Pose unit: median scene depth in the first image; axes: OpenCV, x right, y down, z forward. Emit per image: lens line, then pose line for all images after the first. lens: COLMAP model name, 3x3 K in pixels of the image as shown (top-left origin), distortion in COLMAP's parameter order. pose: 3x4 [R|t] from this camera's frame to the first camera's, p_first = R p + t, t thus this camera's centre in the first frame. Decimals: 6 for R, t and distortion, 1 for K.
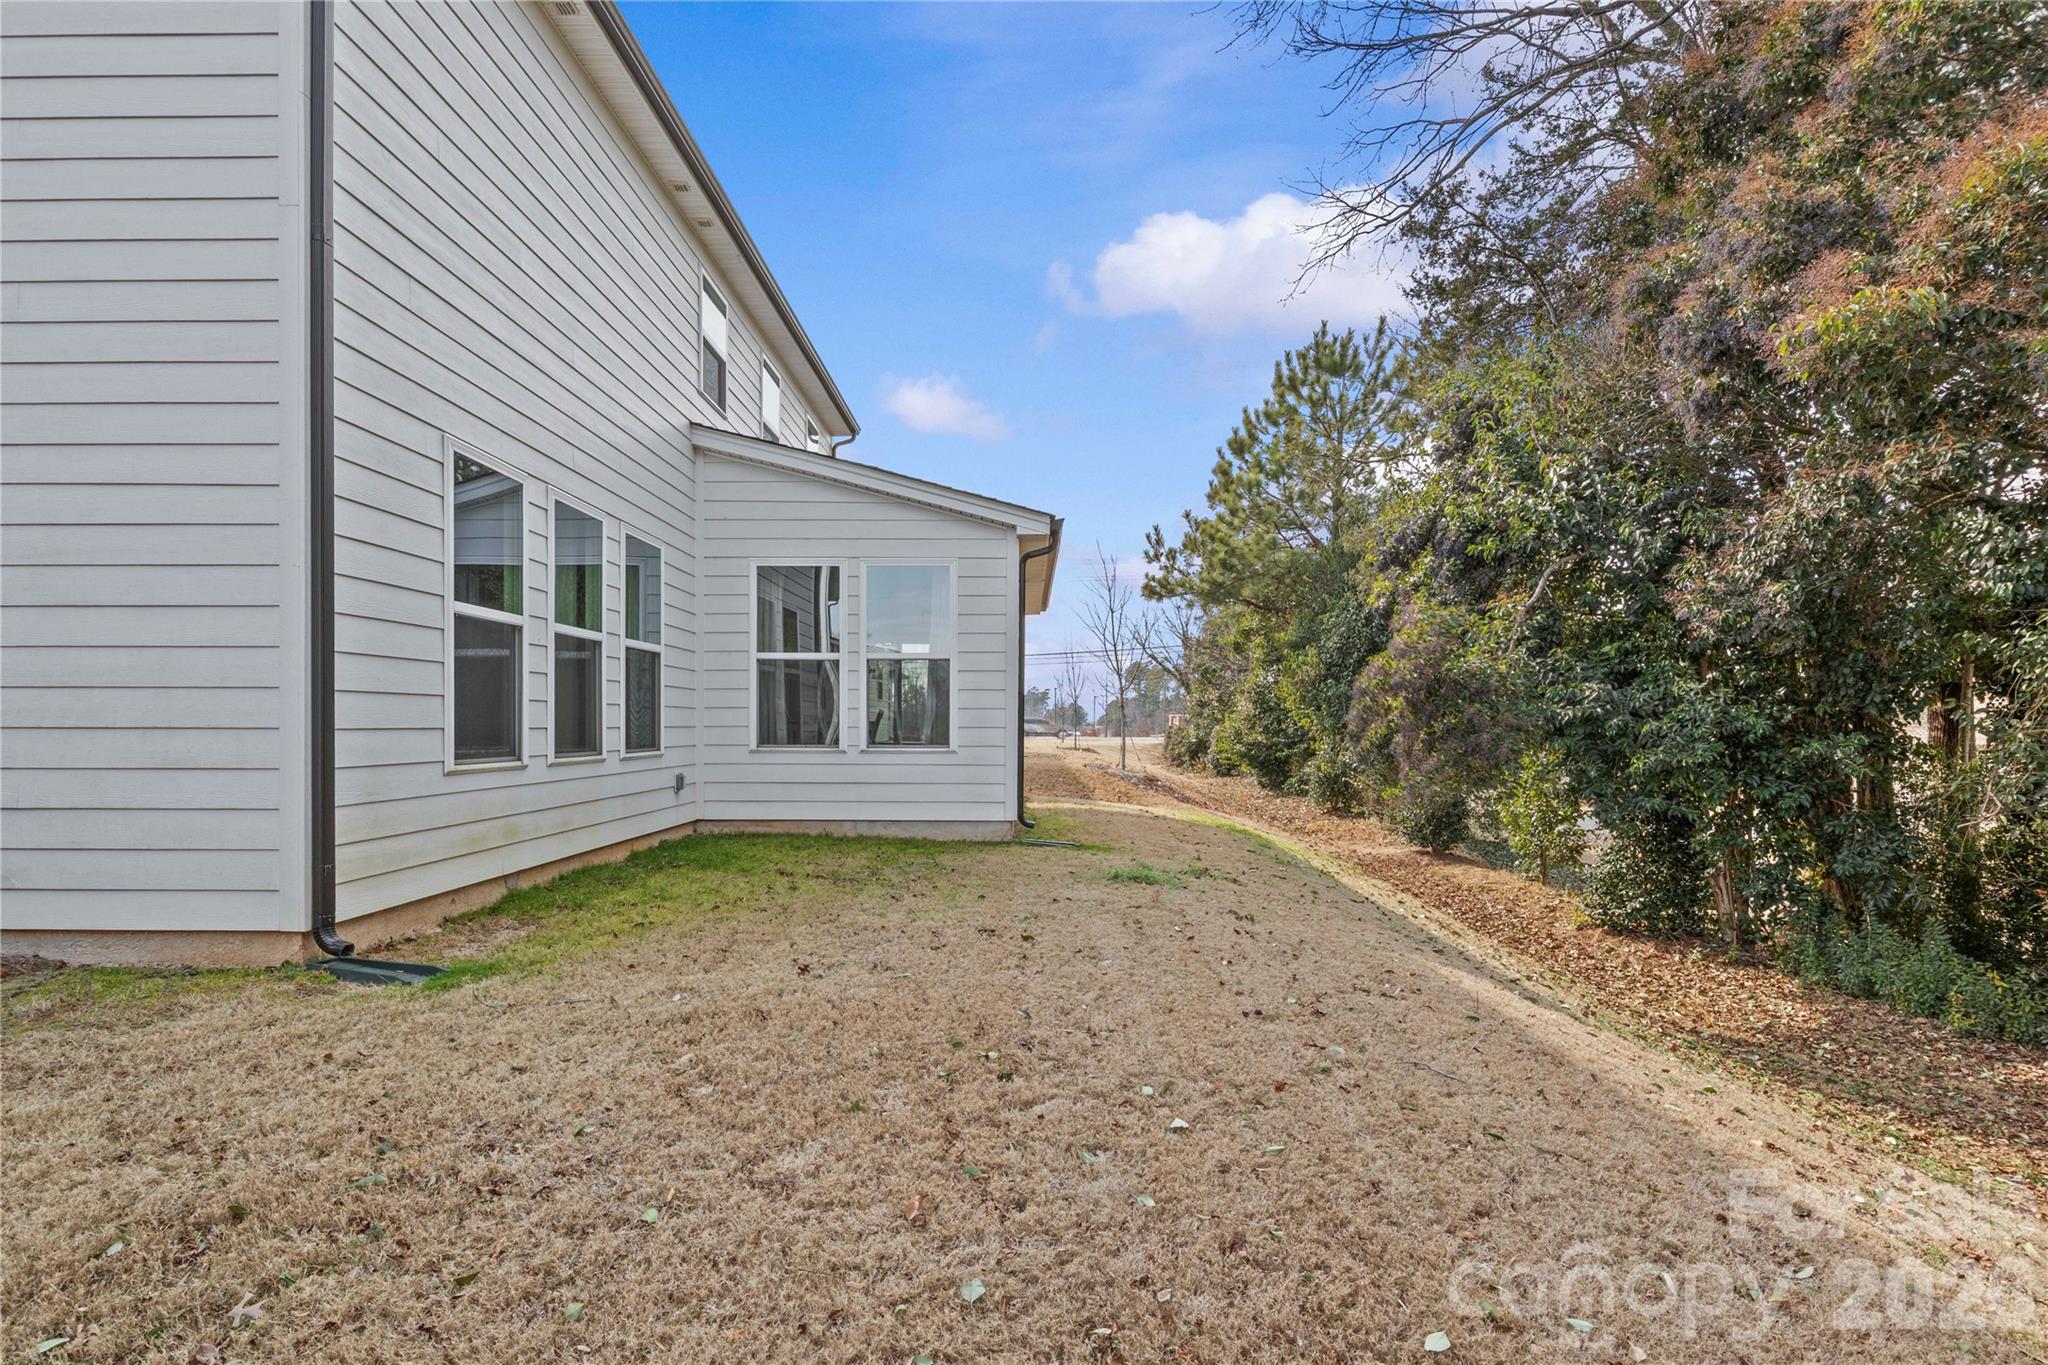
lens RADIAL K [[1044.3, 0, 1020.8], [0, 1044.3, 746.5], [0, 0, 1]] dist [-0.001023, 0.000269]
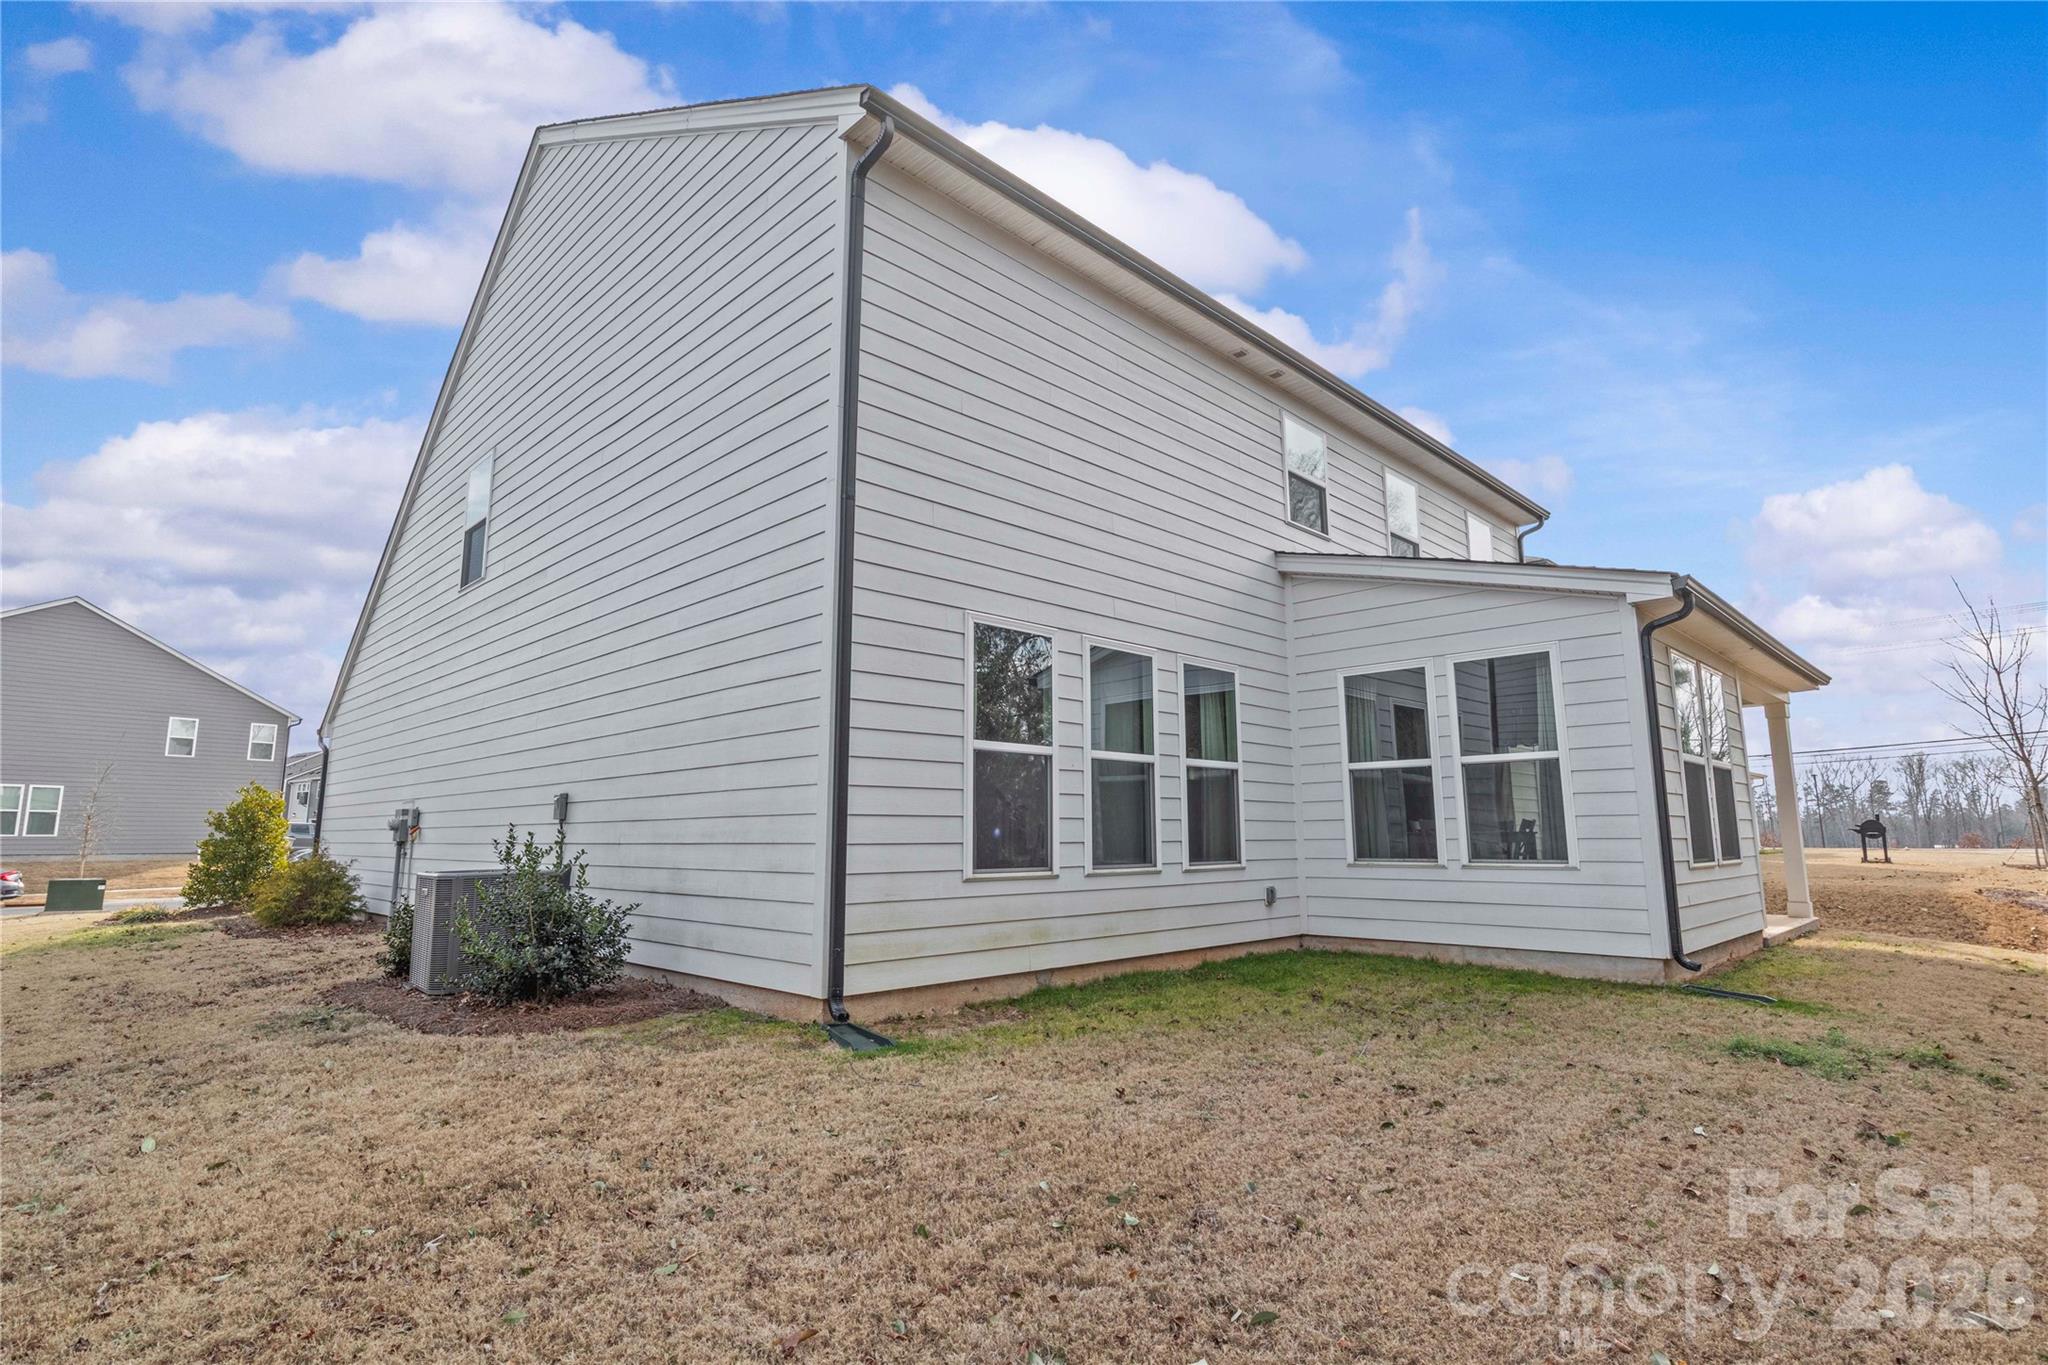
lens RADIAL K [[1014.7, 0, 1024.0], [0, 1014.7, 682.5], [0, 0, 1]] dist [-0.004971, 0.000446]
pose [[0.712136, -0.112902, -0.692904, 0.256840], [-0.007831, 0.985645, -0.168649, -0.002068], [0.701998, 0.125527, 0.701029, 0.135218]]
